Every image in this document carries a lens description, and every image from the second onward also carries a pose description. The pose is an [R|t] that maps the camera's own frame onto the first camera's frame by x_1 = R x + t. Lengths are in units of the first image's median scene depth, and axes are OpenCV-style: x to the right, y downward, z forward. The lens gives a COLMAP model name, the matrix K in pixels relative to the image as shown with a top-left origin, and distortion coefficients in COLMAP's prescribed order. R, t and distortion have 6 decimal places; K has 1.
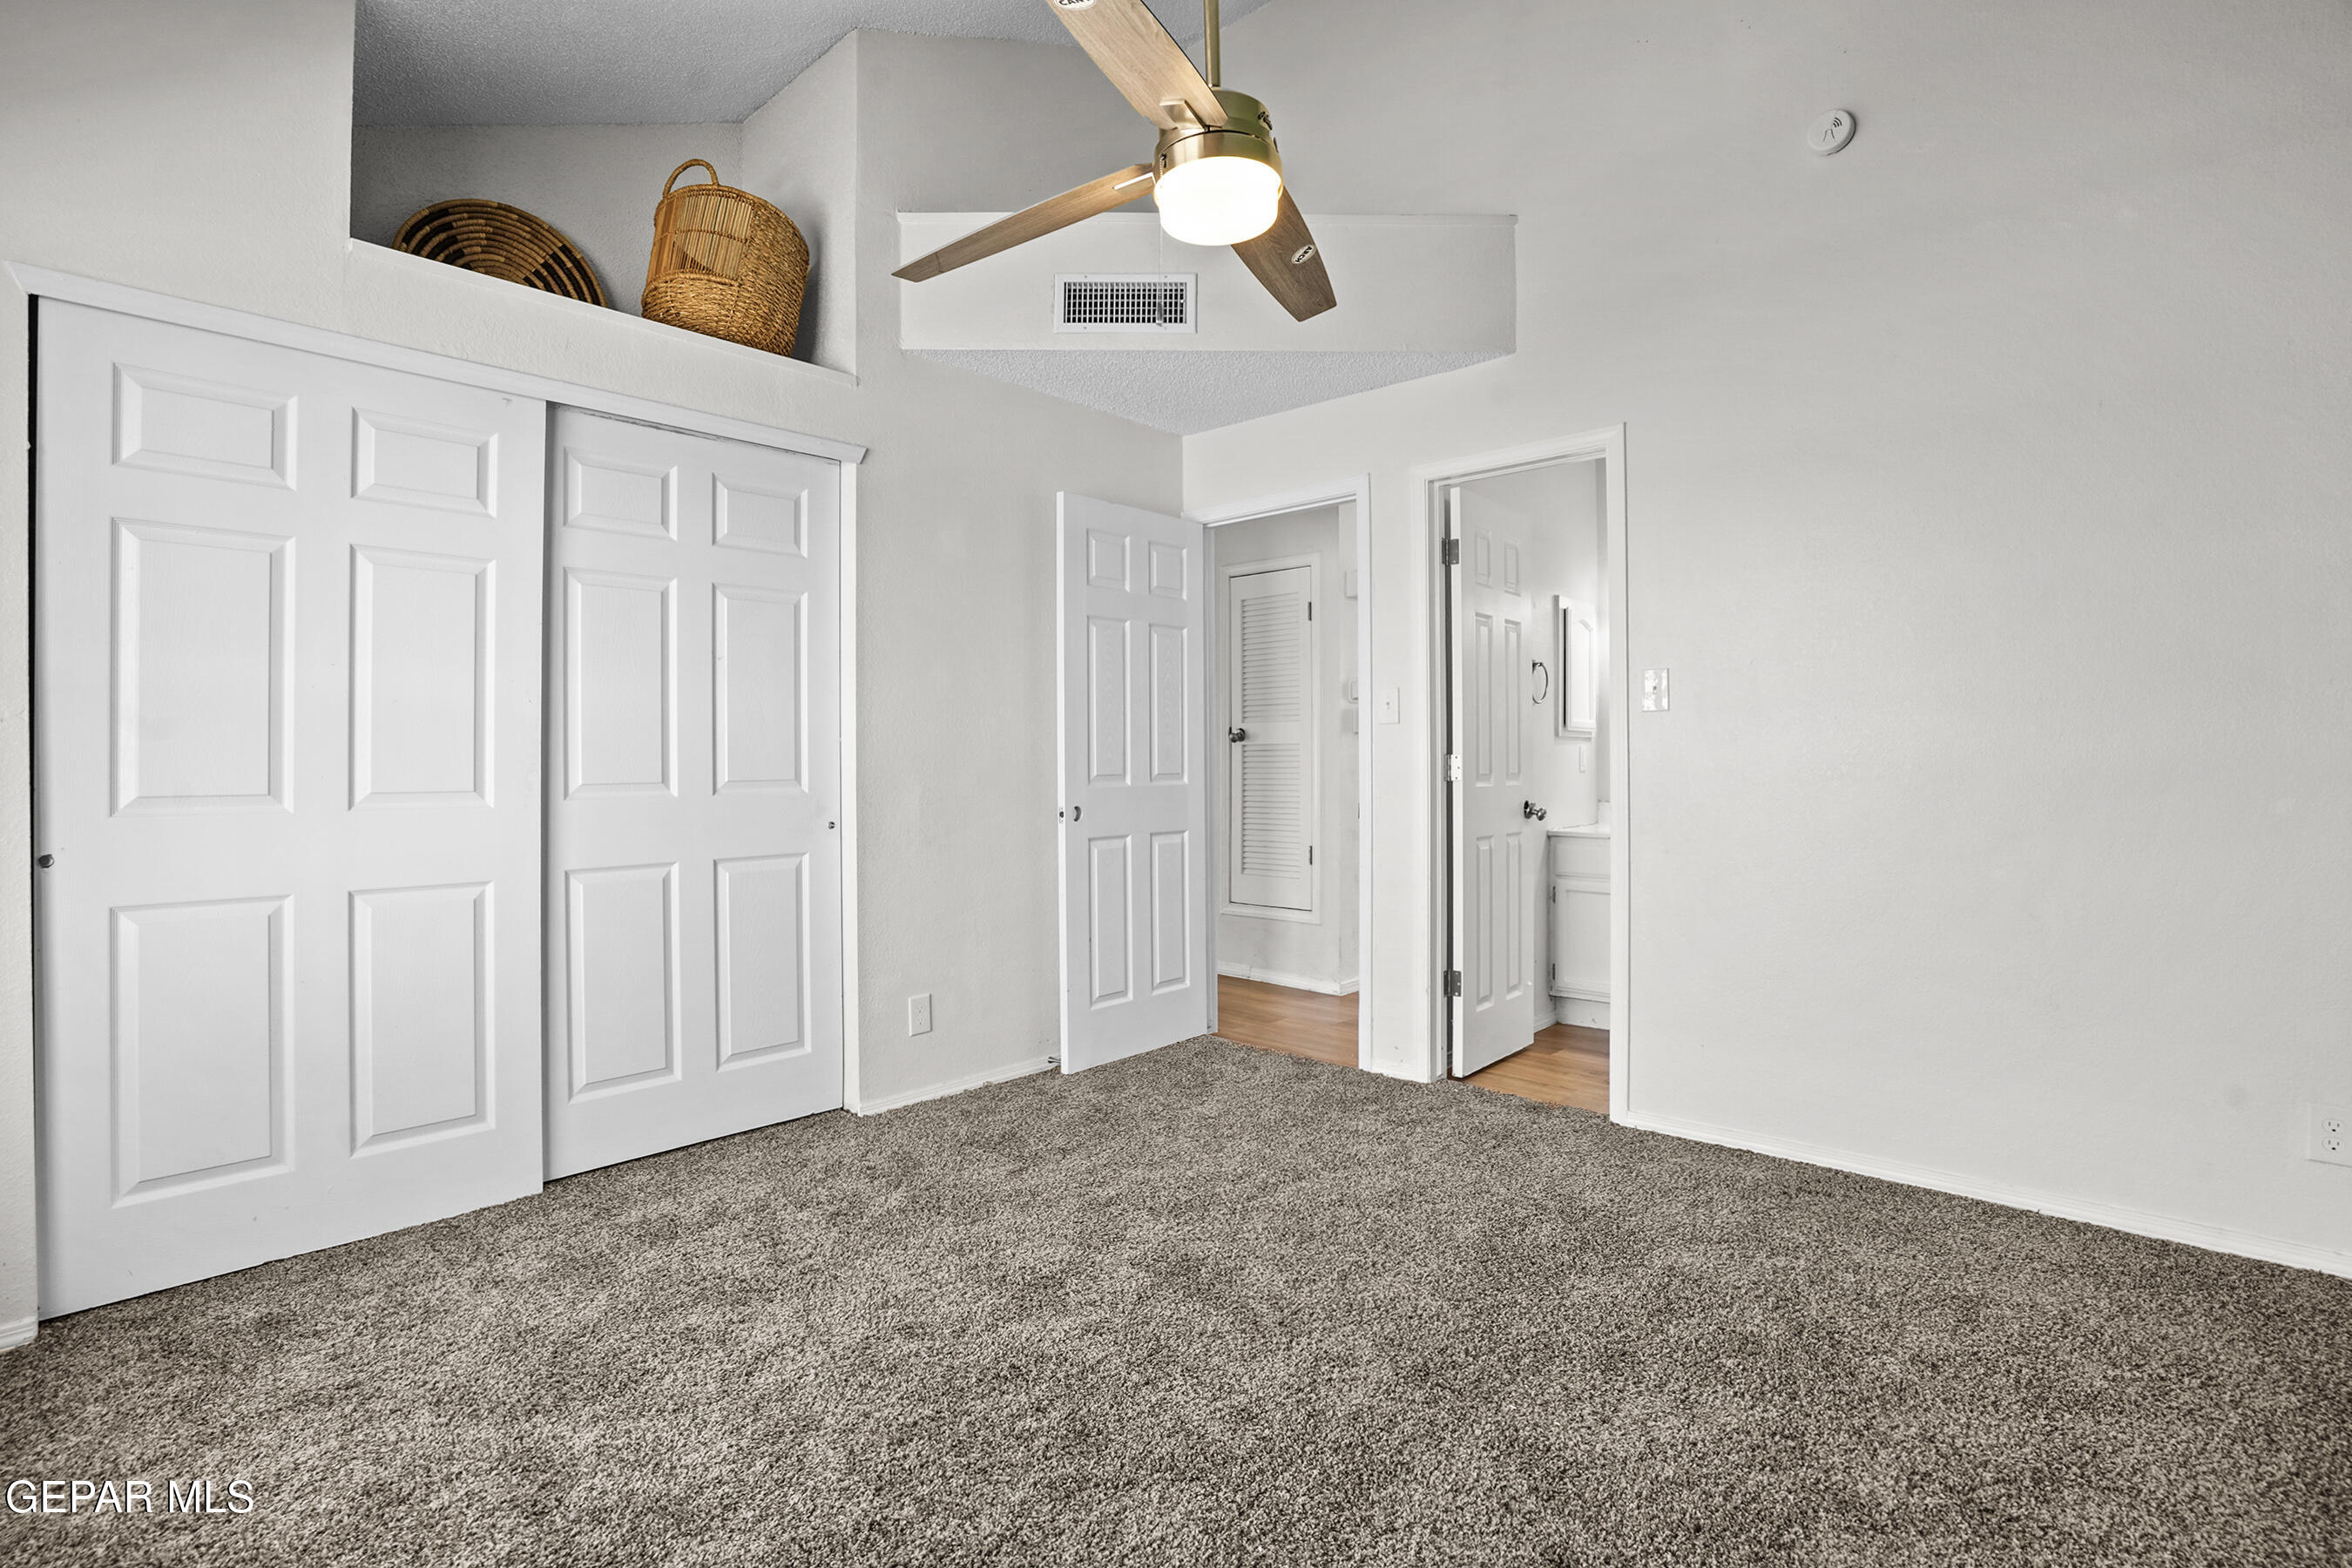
lens RADIAL K [[1093.5, 0, 1161.1], [0, 1093.5, 773.3], [0, 0, 1]] dist [-0.025327, -0.000239]
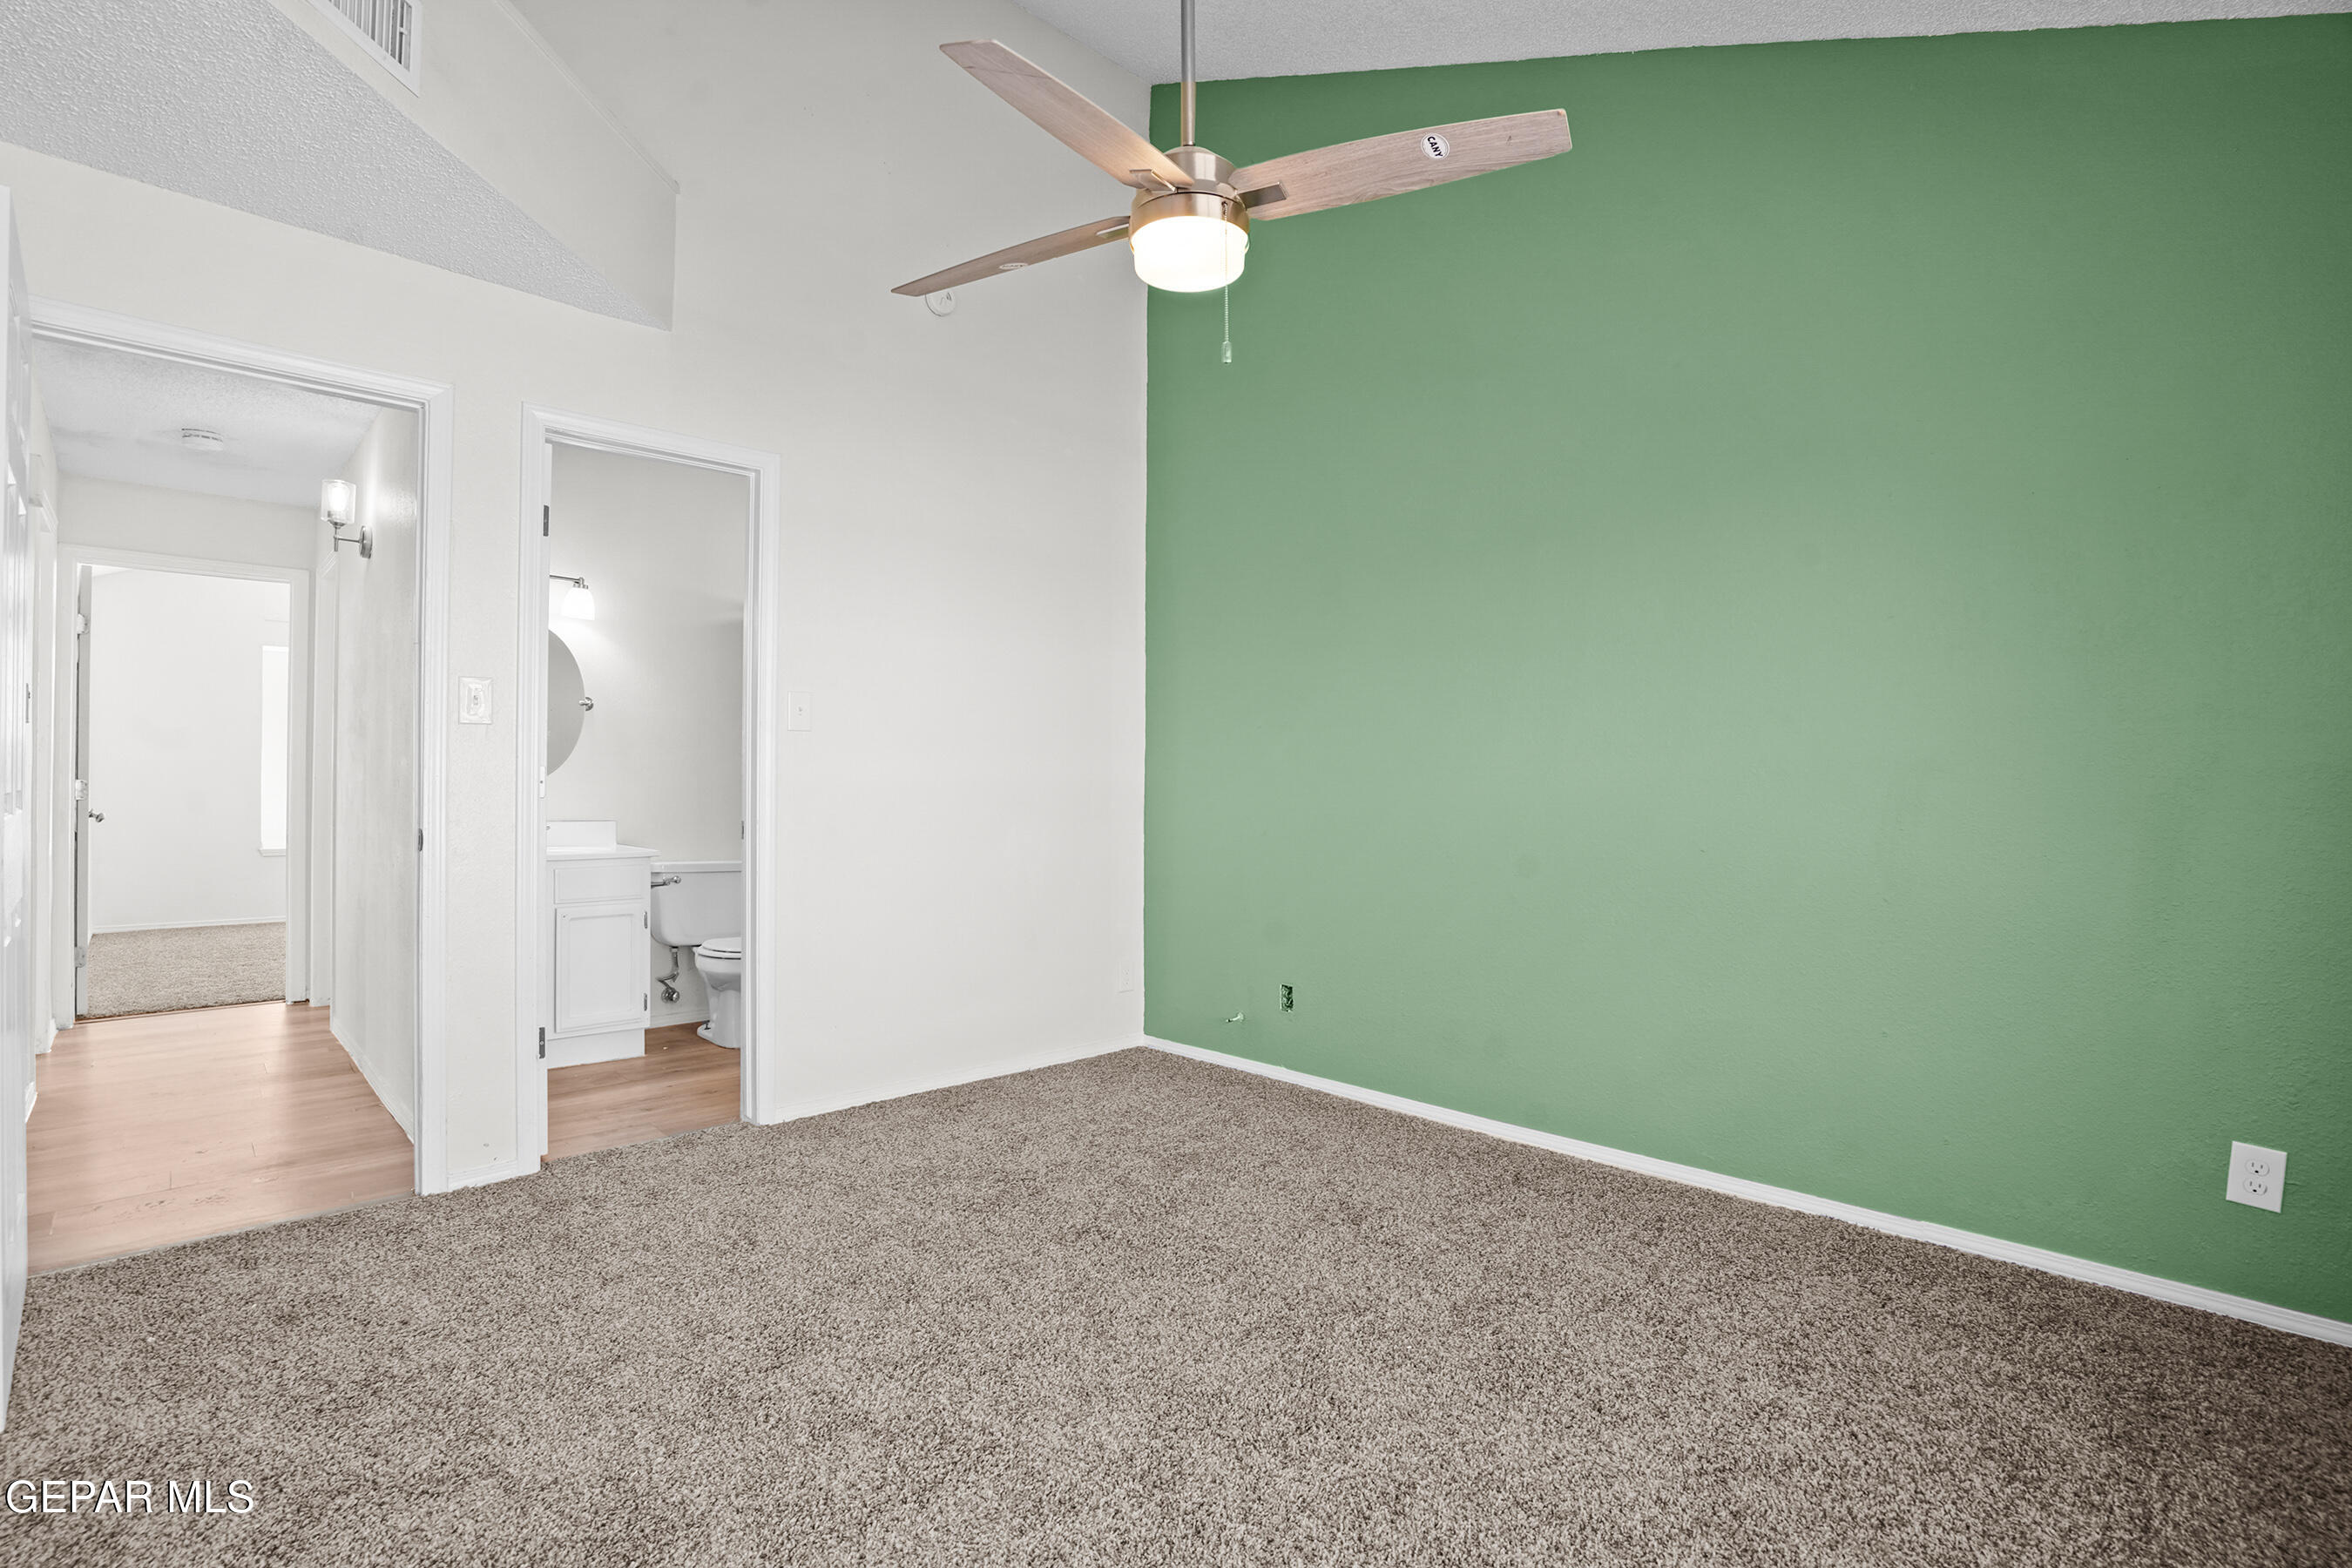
lens RADIAL K [[1093.5, 0, 1160.9], [0, 1093.5, 783.7], [0, 0, 1]] dist [-0.025327, -0.000239]
pose [[0.075416, 0.005087, 0.997139, -0.618669], [0.000596, 0.999987, -0.005147, 0.002563], [-0.997152, 0.000982, 0.075412, 0.573612]]
